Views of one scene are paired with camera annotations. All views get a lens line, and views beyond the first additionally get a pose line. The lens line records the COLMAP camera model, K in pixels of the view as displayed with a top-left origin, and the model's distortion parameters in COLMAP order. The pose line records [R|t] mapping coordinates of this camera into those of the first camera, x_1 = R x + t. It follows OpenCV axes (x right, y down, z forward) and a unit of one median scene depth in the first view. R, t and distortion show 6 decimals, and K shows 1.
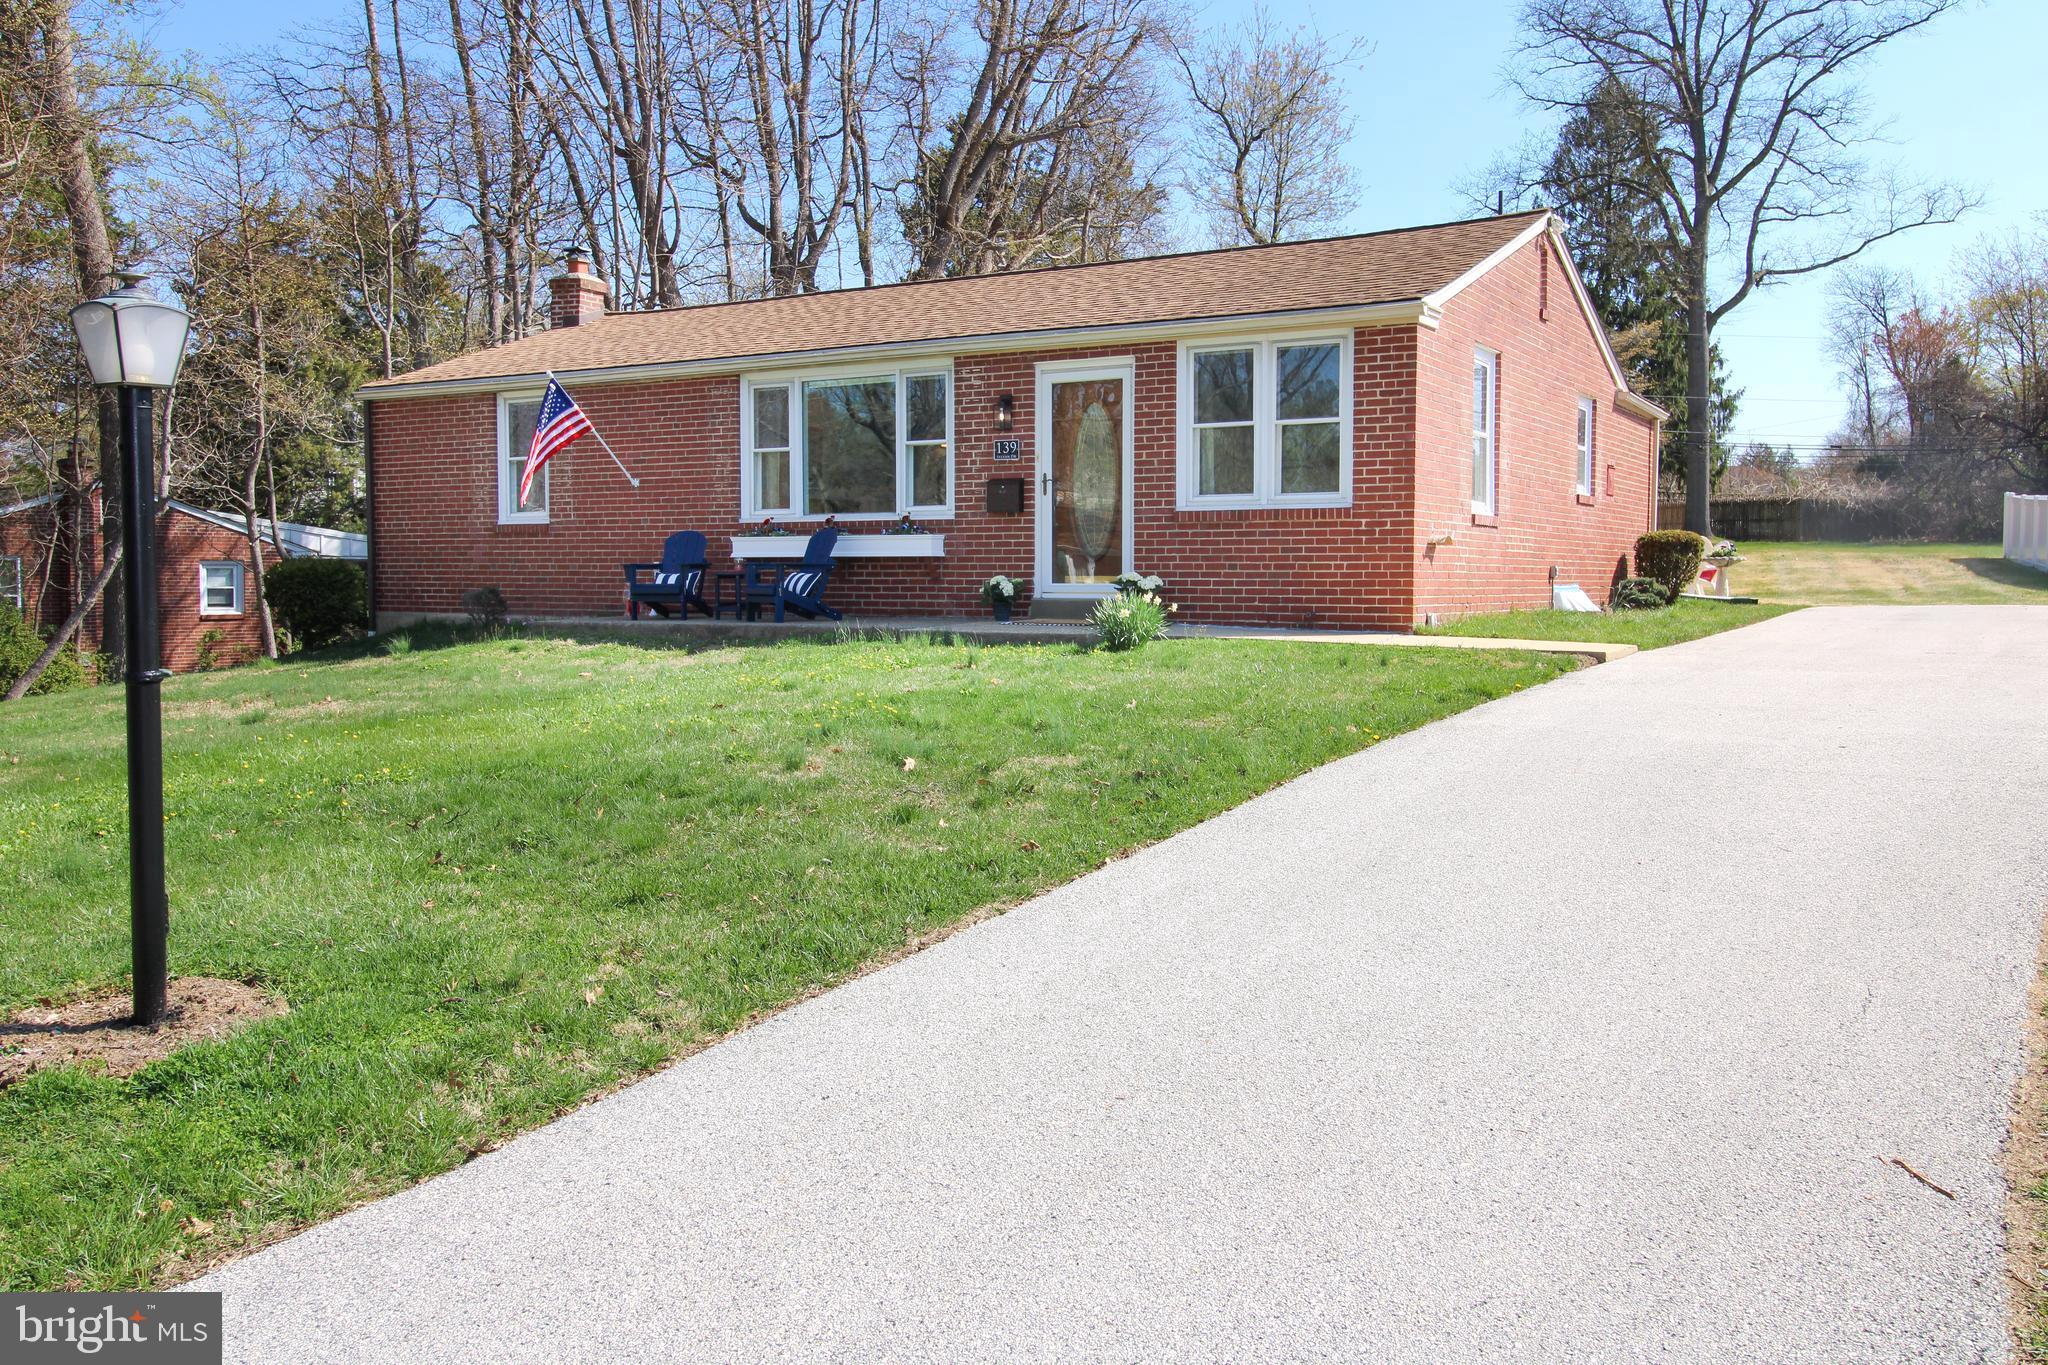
lens RADIAL K [[1757.1, 0, 933.4], [0, 1757.1, 651.8], [0, 0, 1]] dist [0.016436, -0.015168]
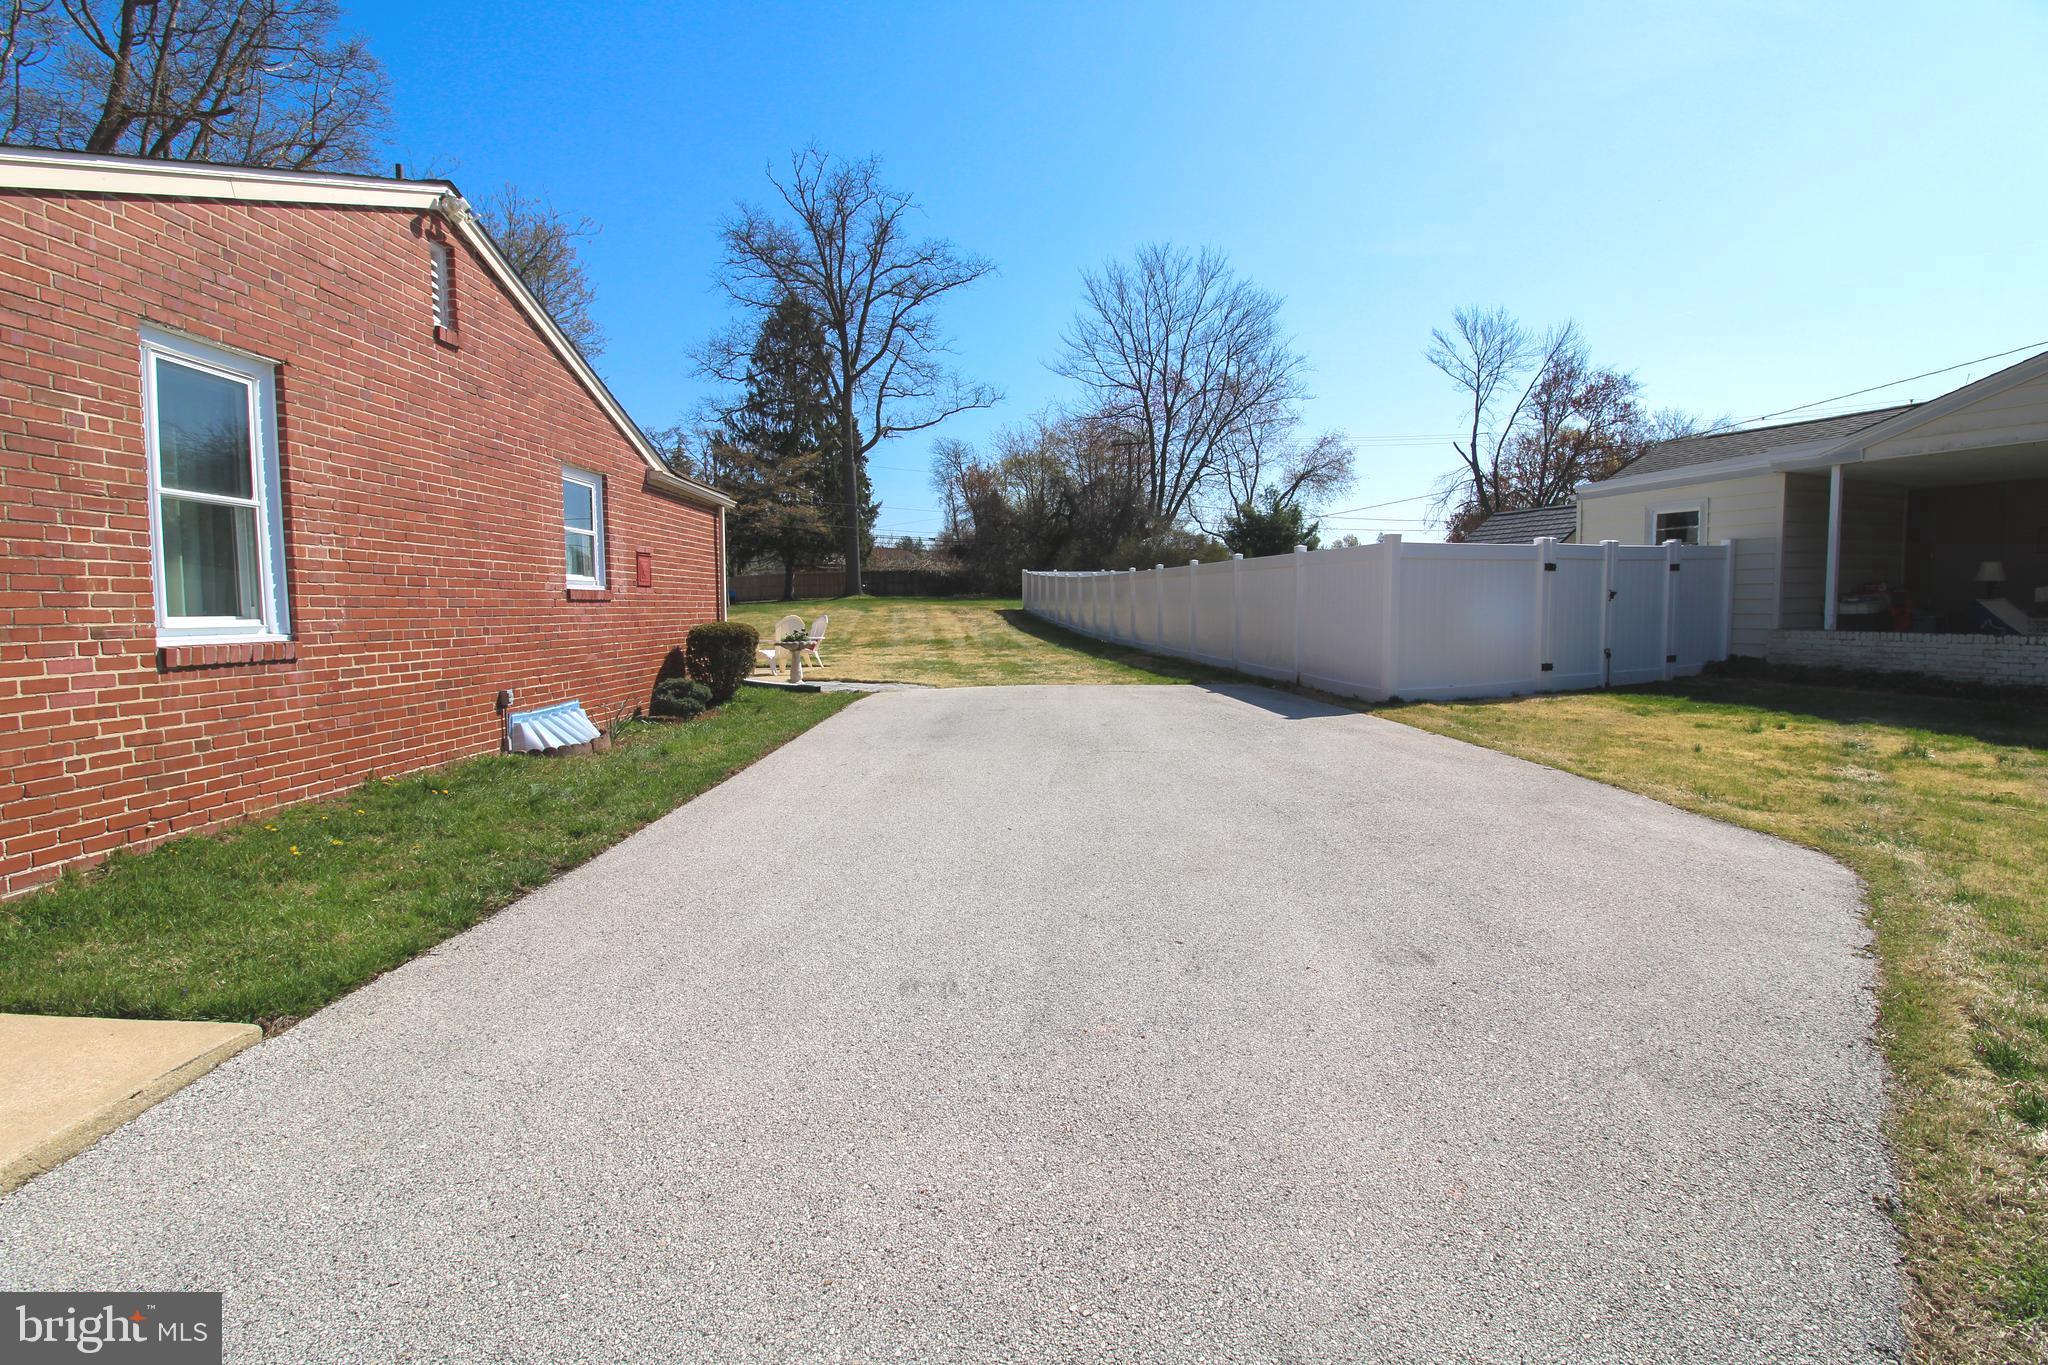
lens RADIAL K [[1014.7, 0, 1076.9], [0, 1014.7, 666.6], [0, 0, 1]] dist [-0.008492, -0.010804]
pose [[0.826283, -0.044814, 0.561470, 0.092791], [0.037423, 0.998995, 0.024662, -0.017892], [-0.562011, 0.000635, 0.827130, 0.153435]]
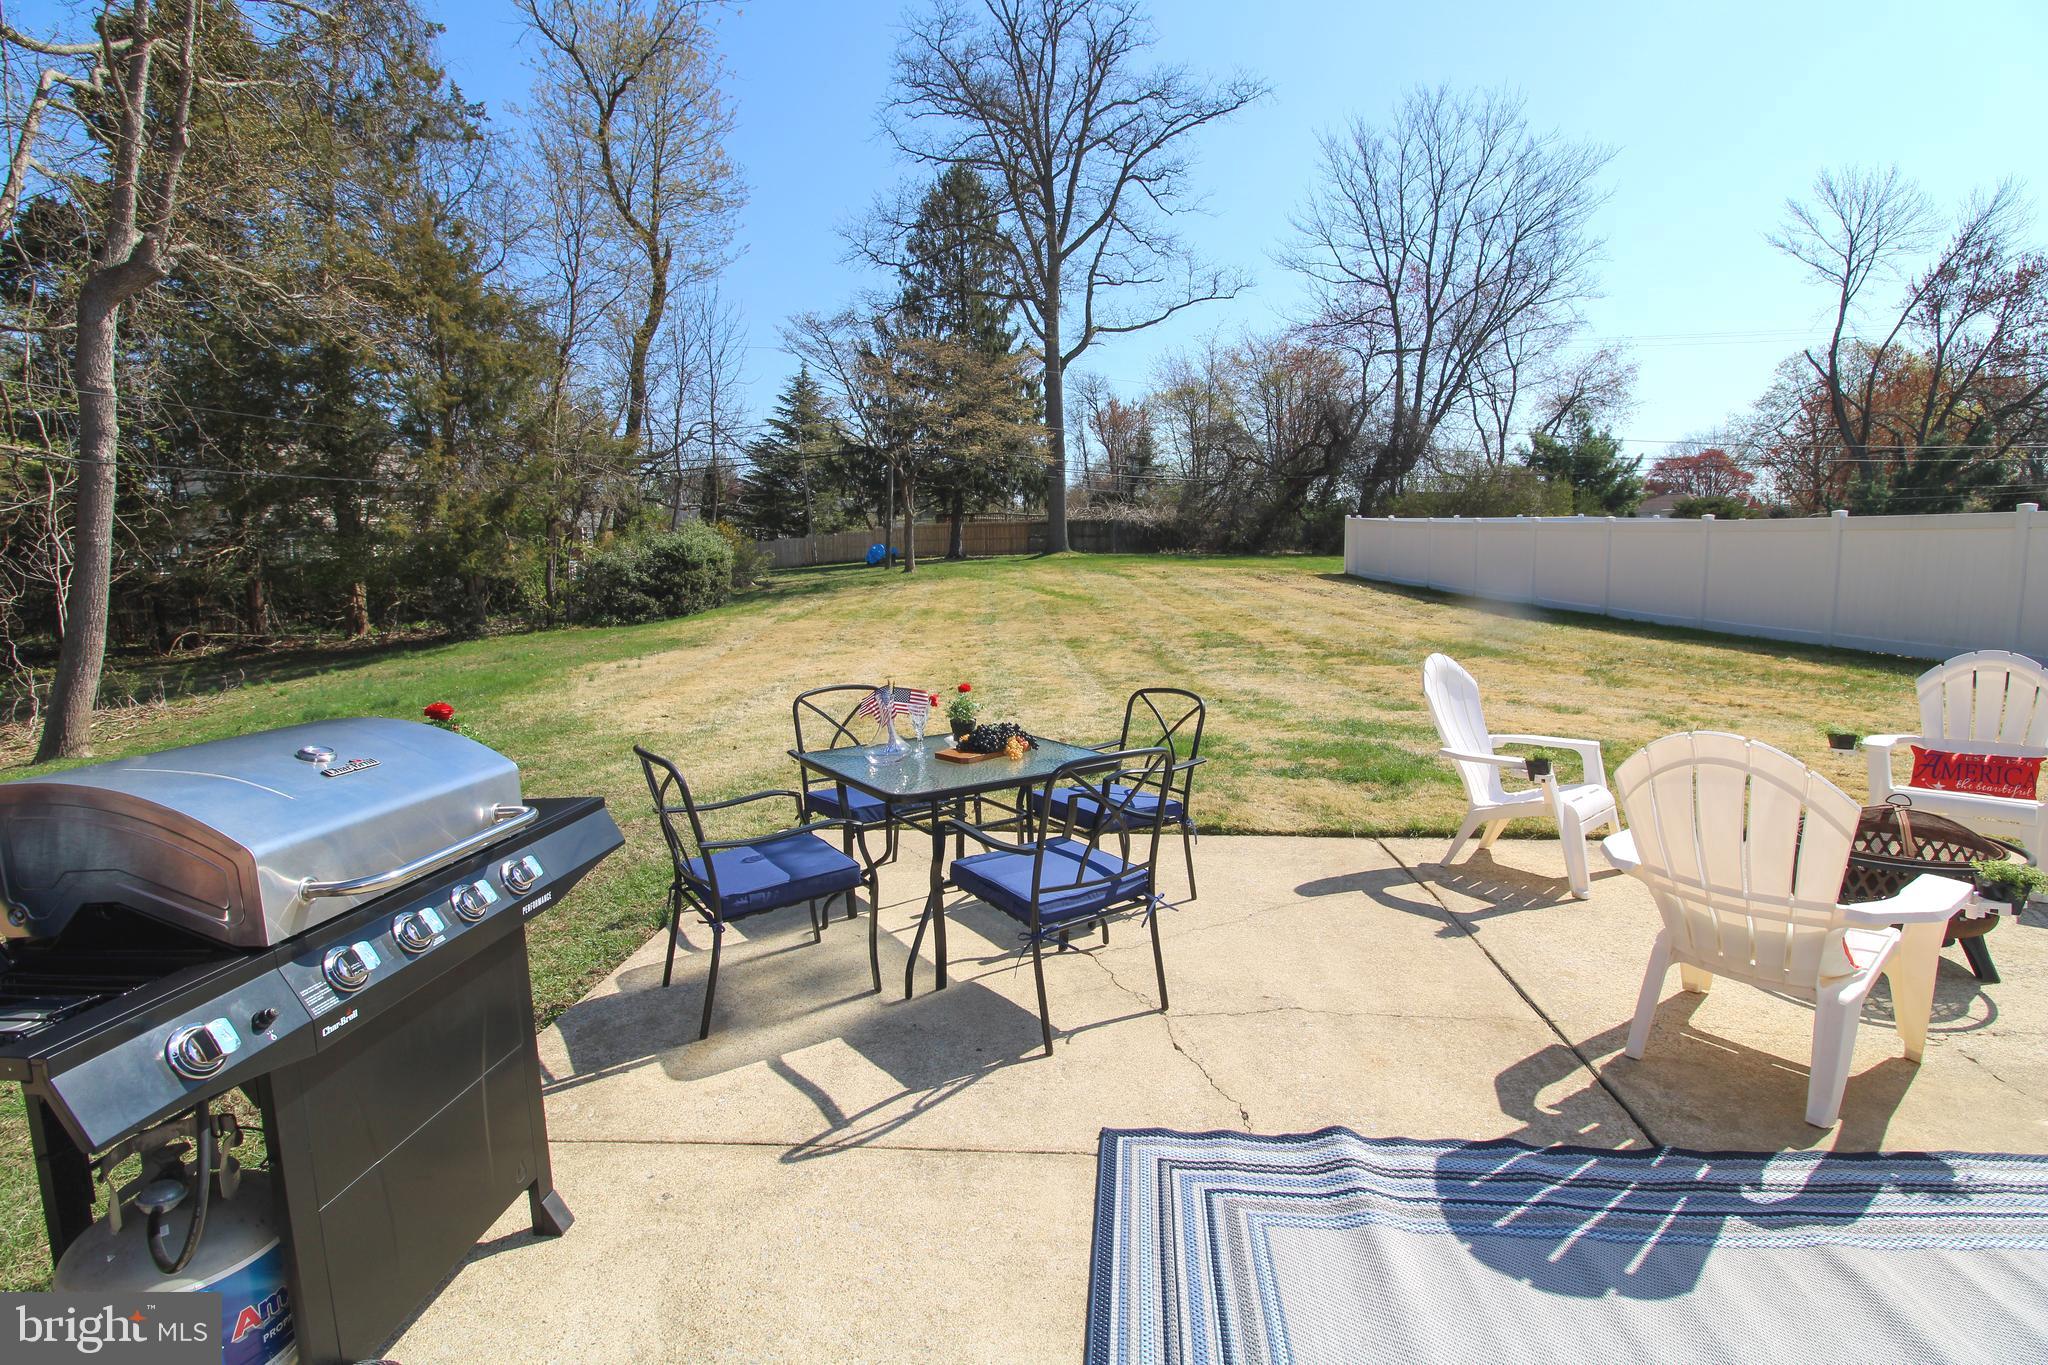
lens RADIAL K [[1014.7, 0, 1070.7], [0, 1014.7, 670.0], [0, 0, 1]] dist [-0.008492, -0.010804]
pose [[0.862611, -0.064605, 0.501725, 0.099675], [0.034592, 0.997023, 0.068908, -0.034176], [-0.504684, -0.042085, 0.862278, 0.418572]]
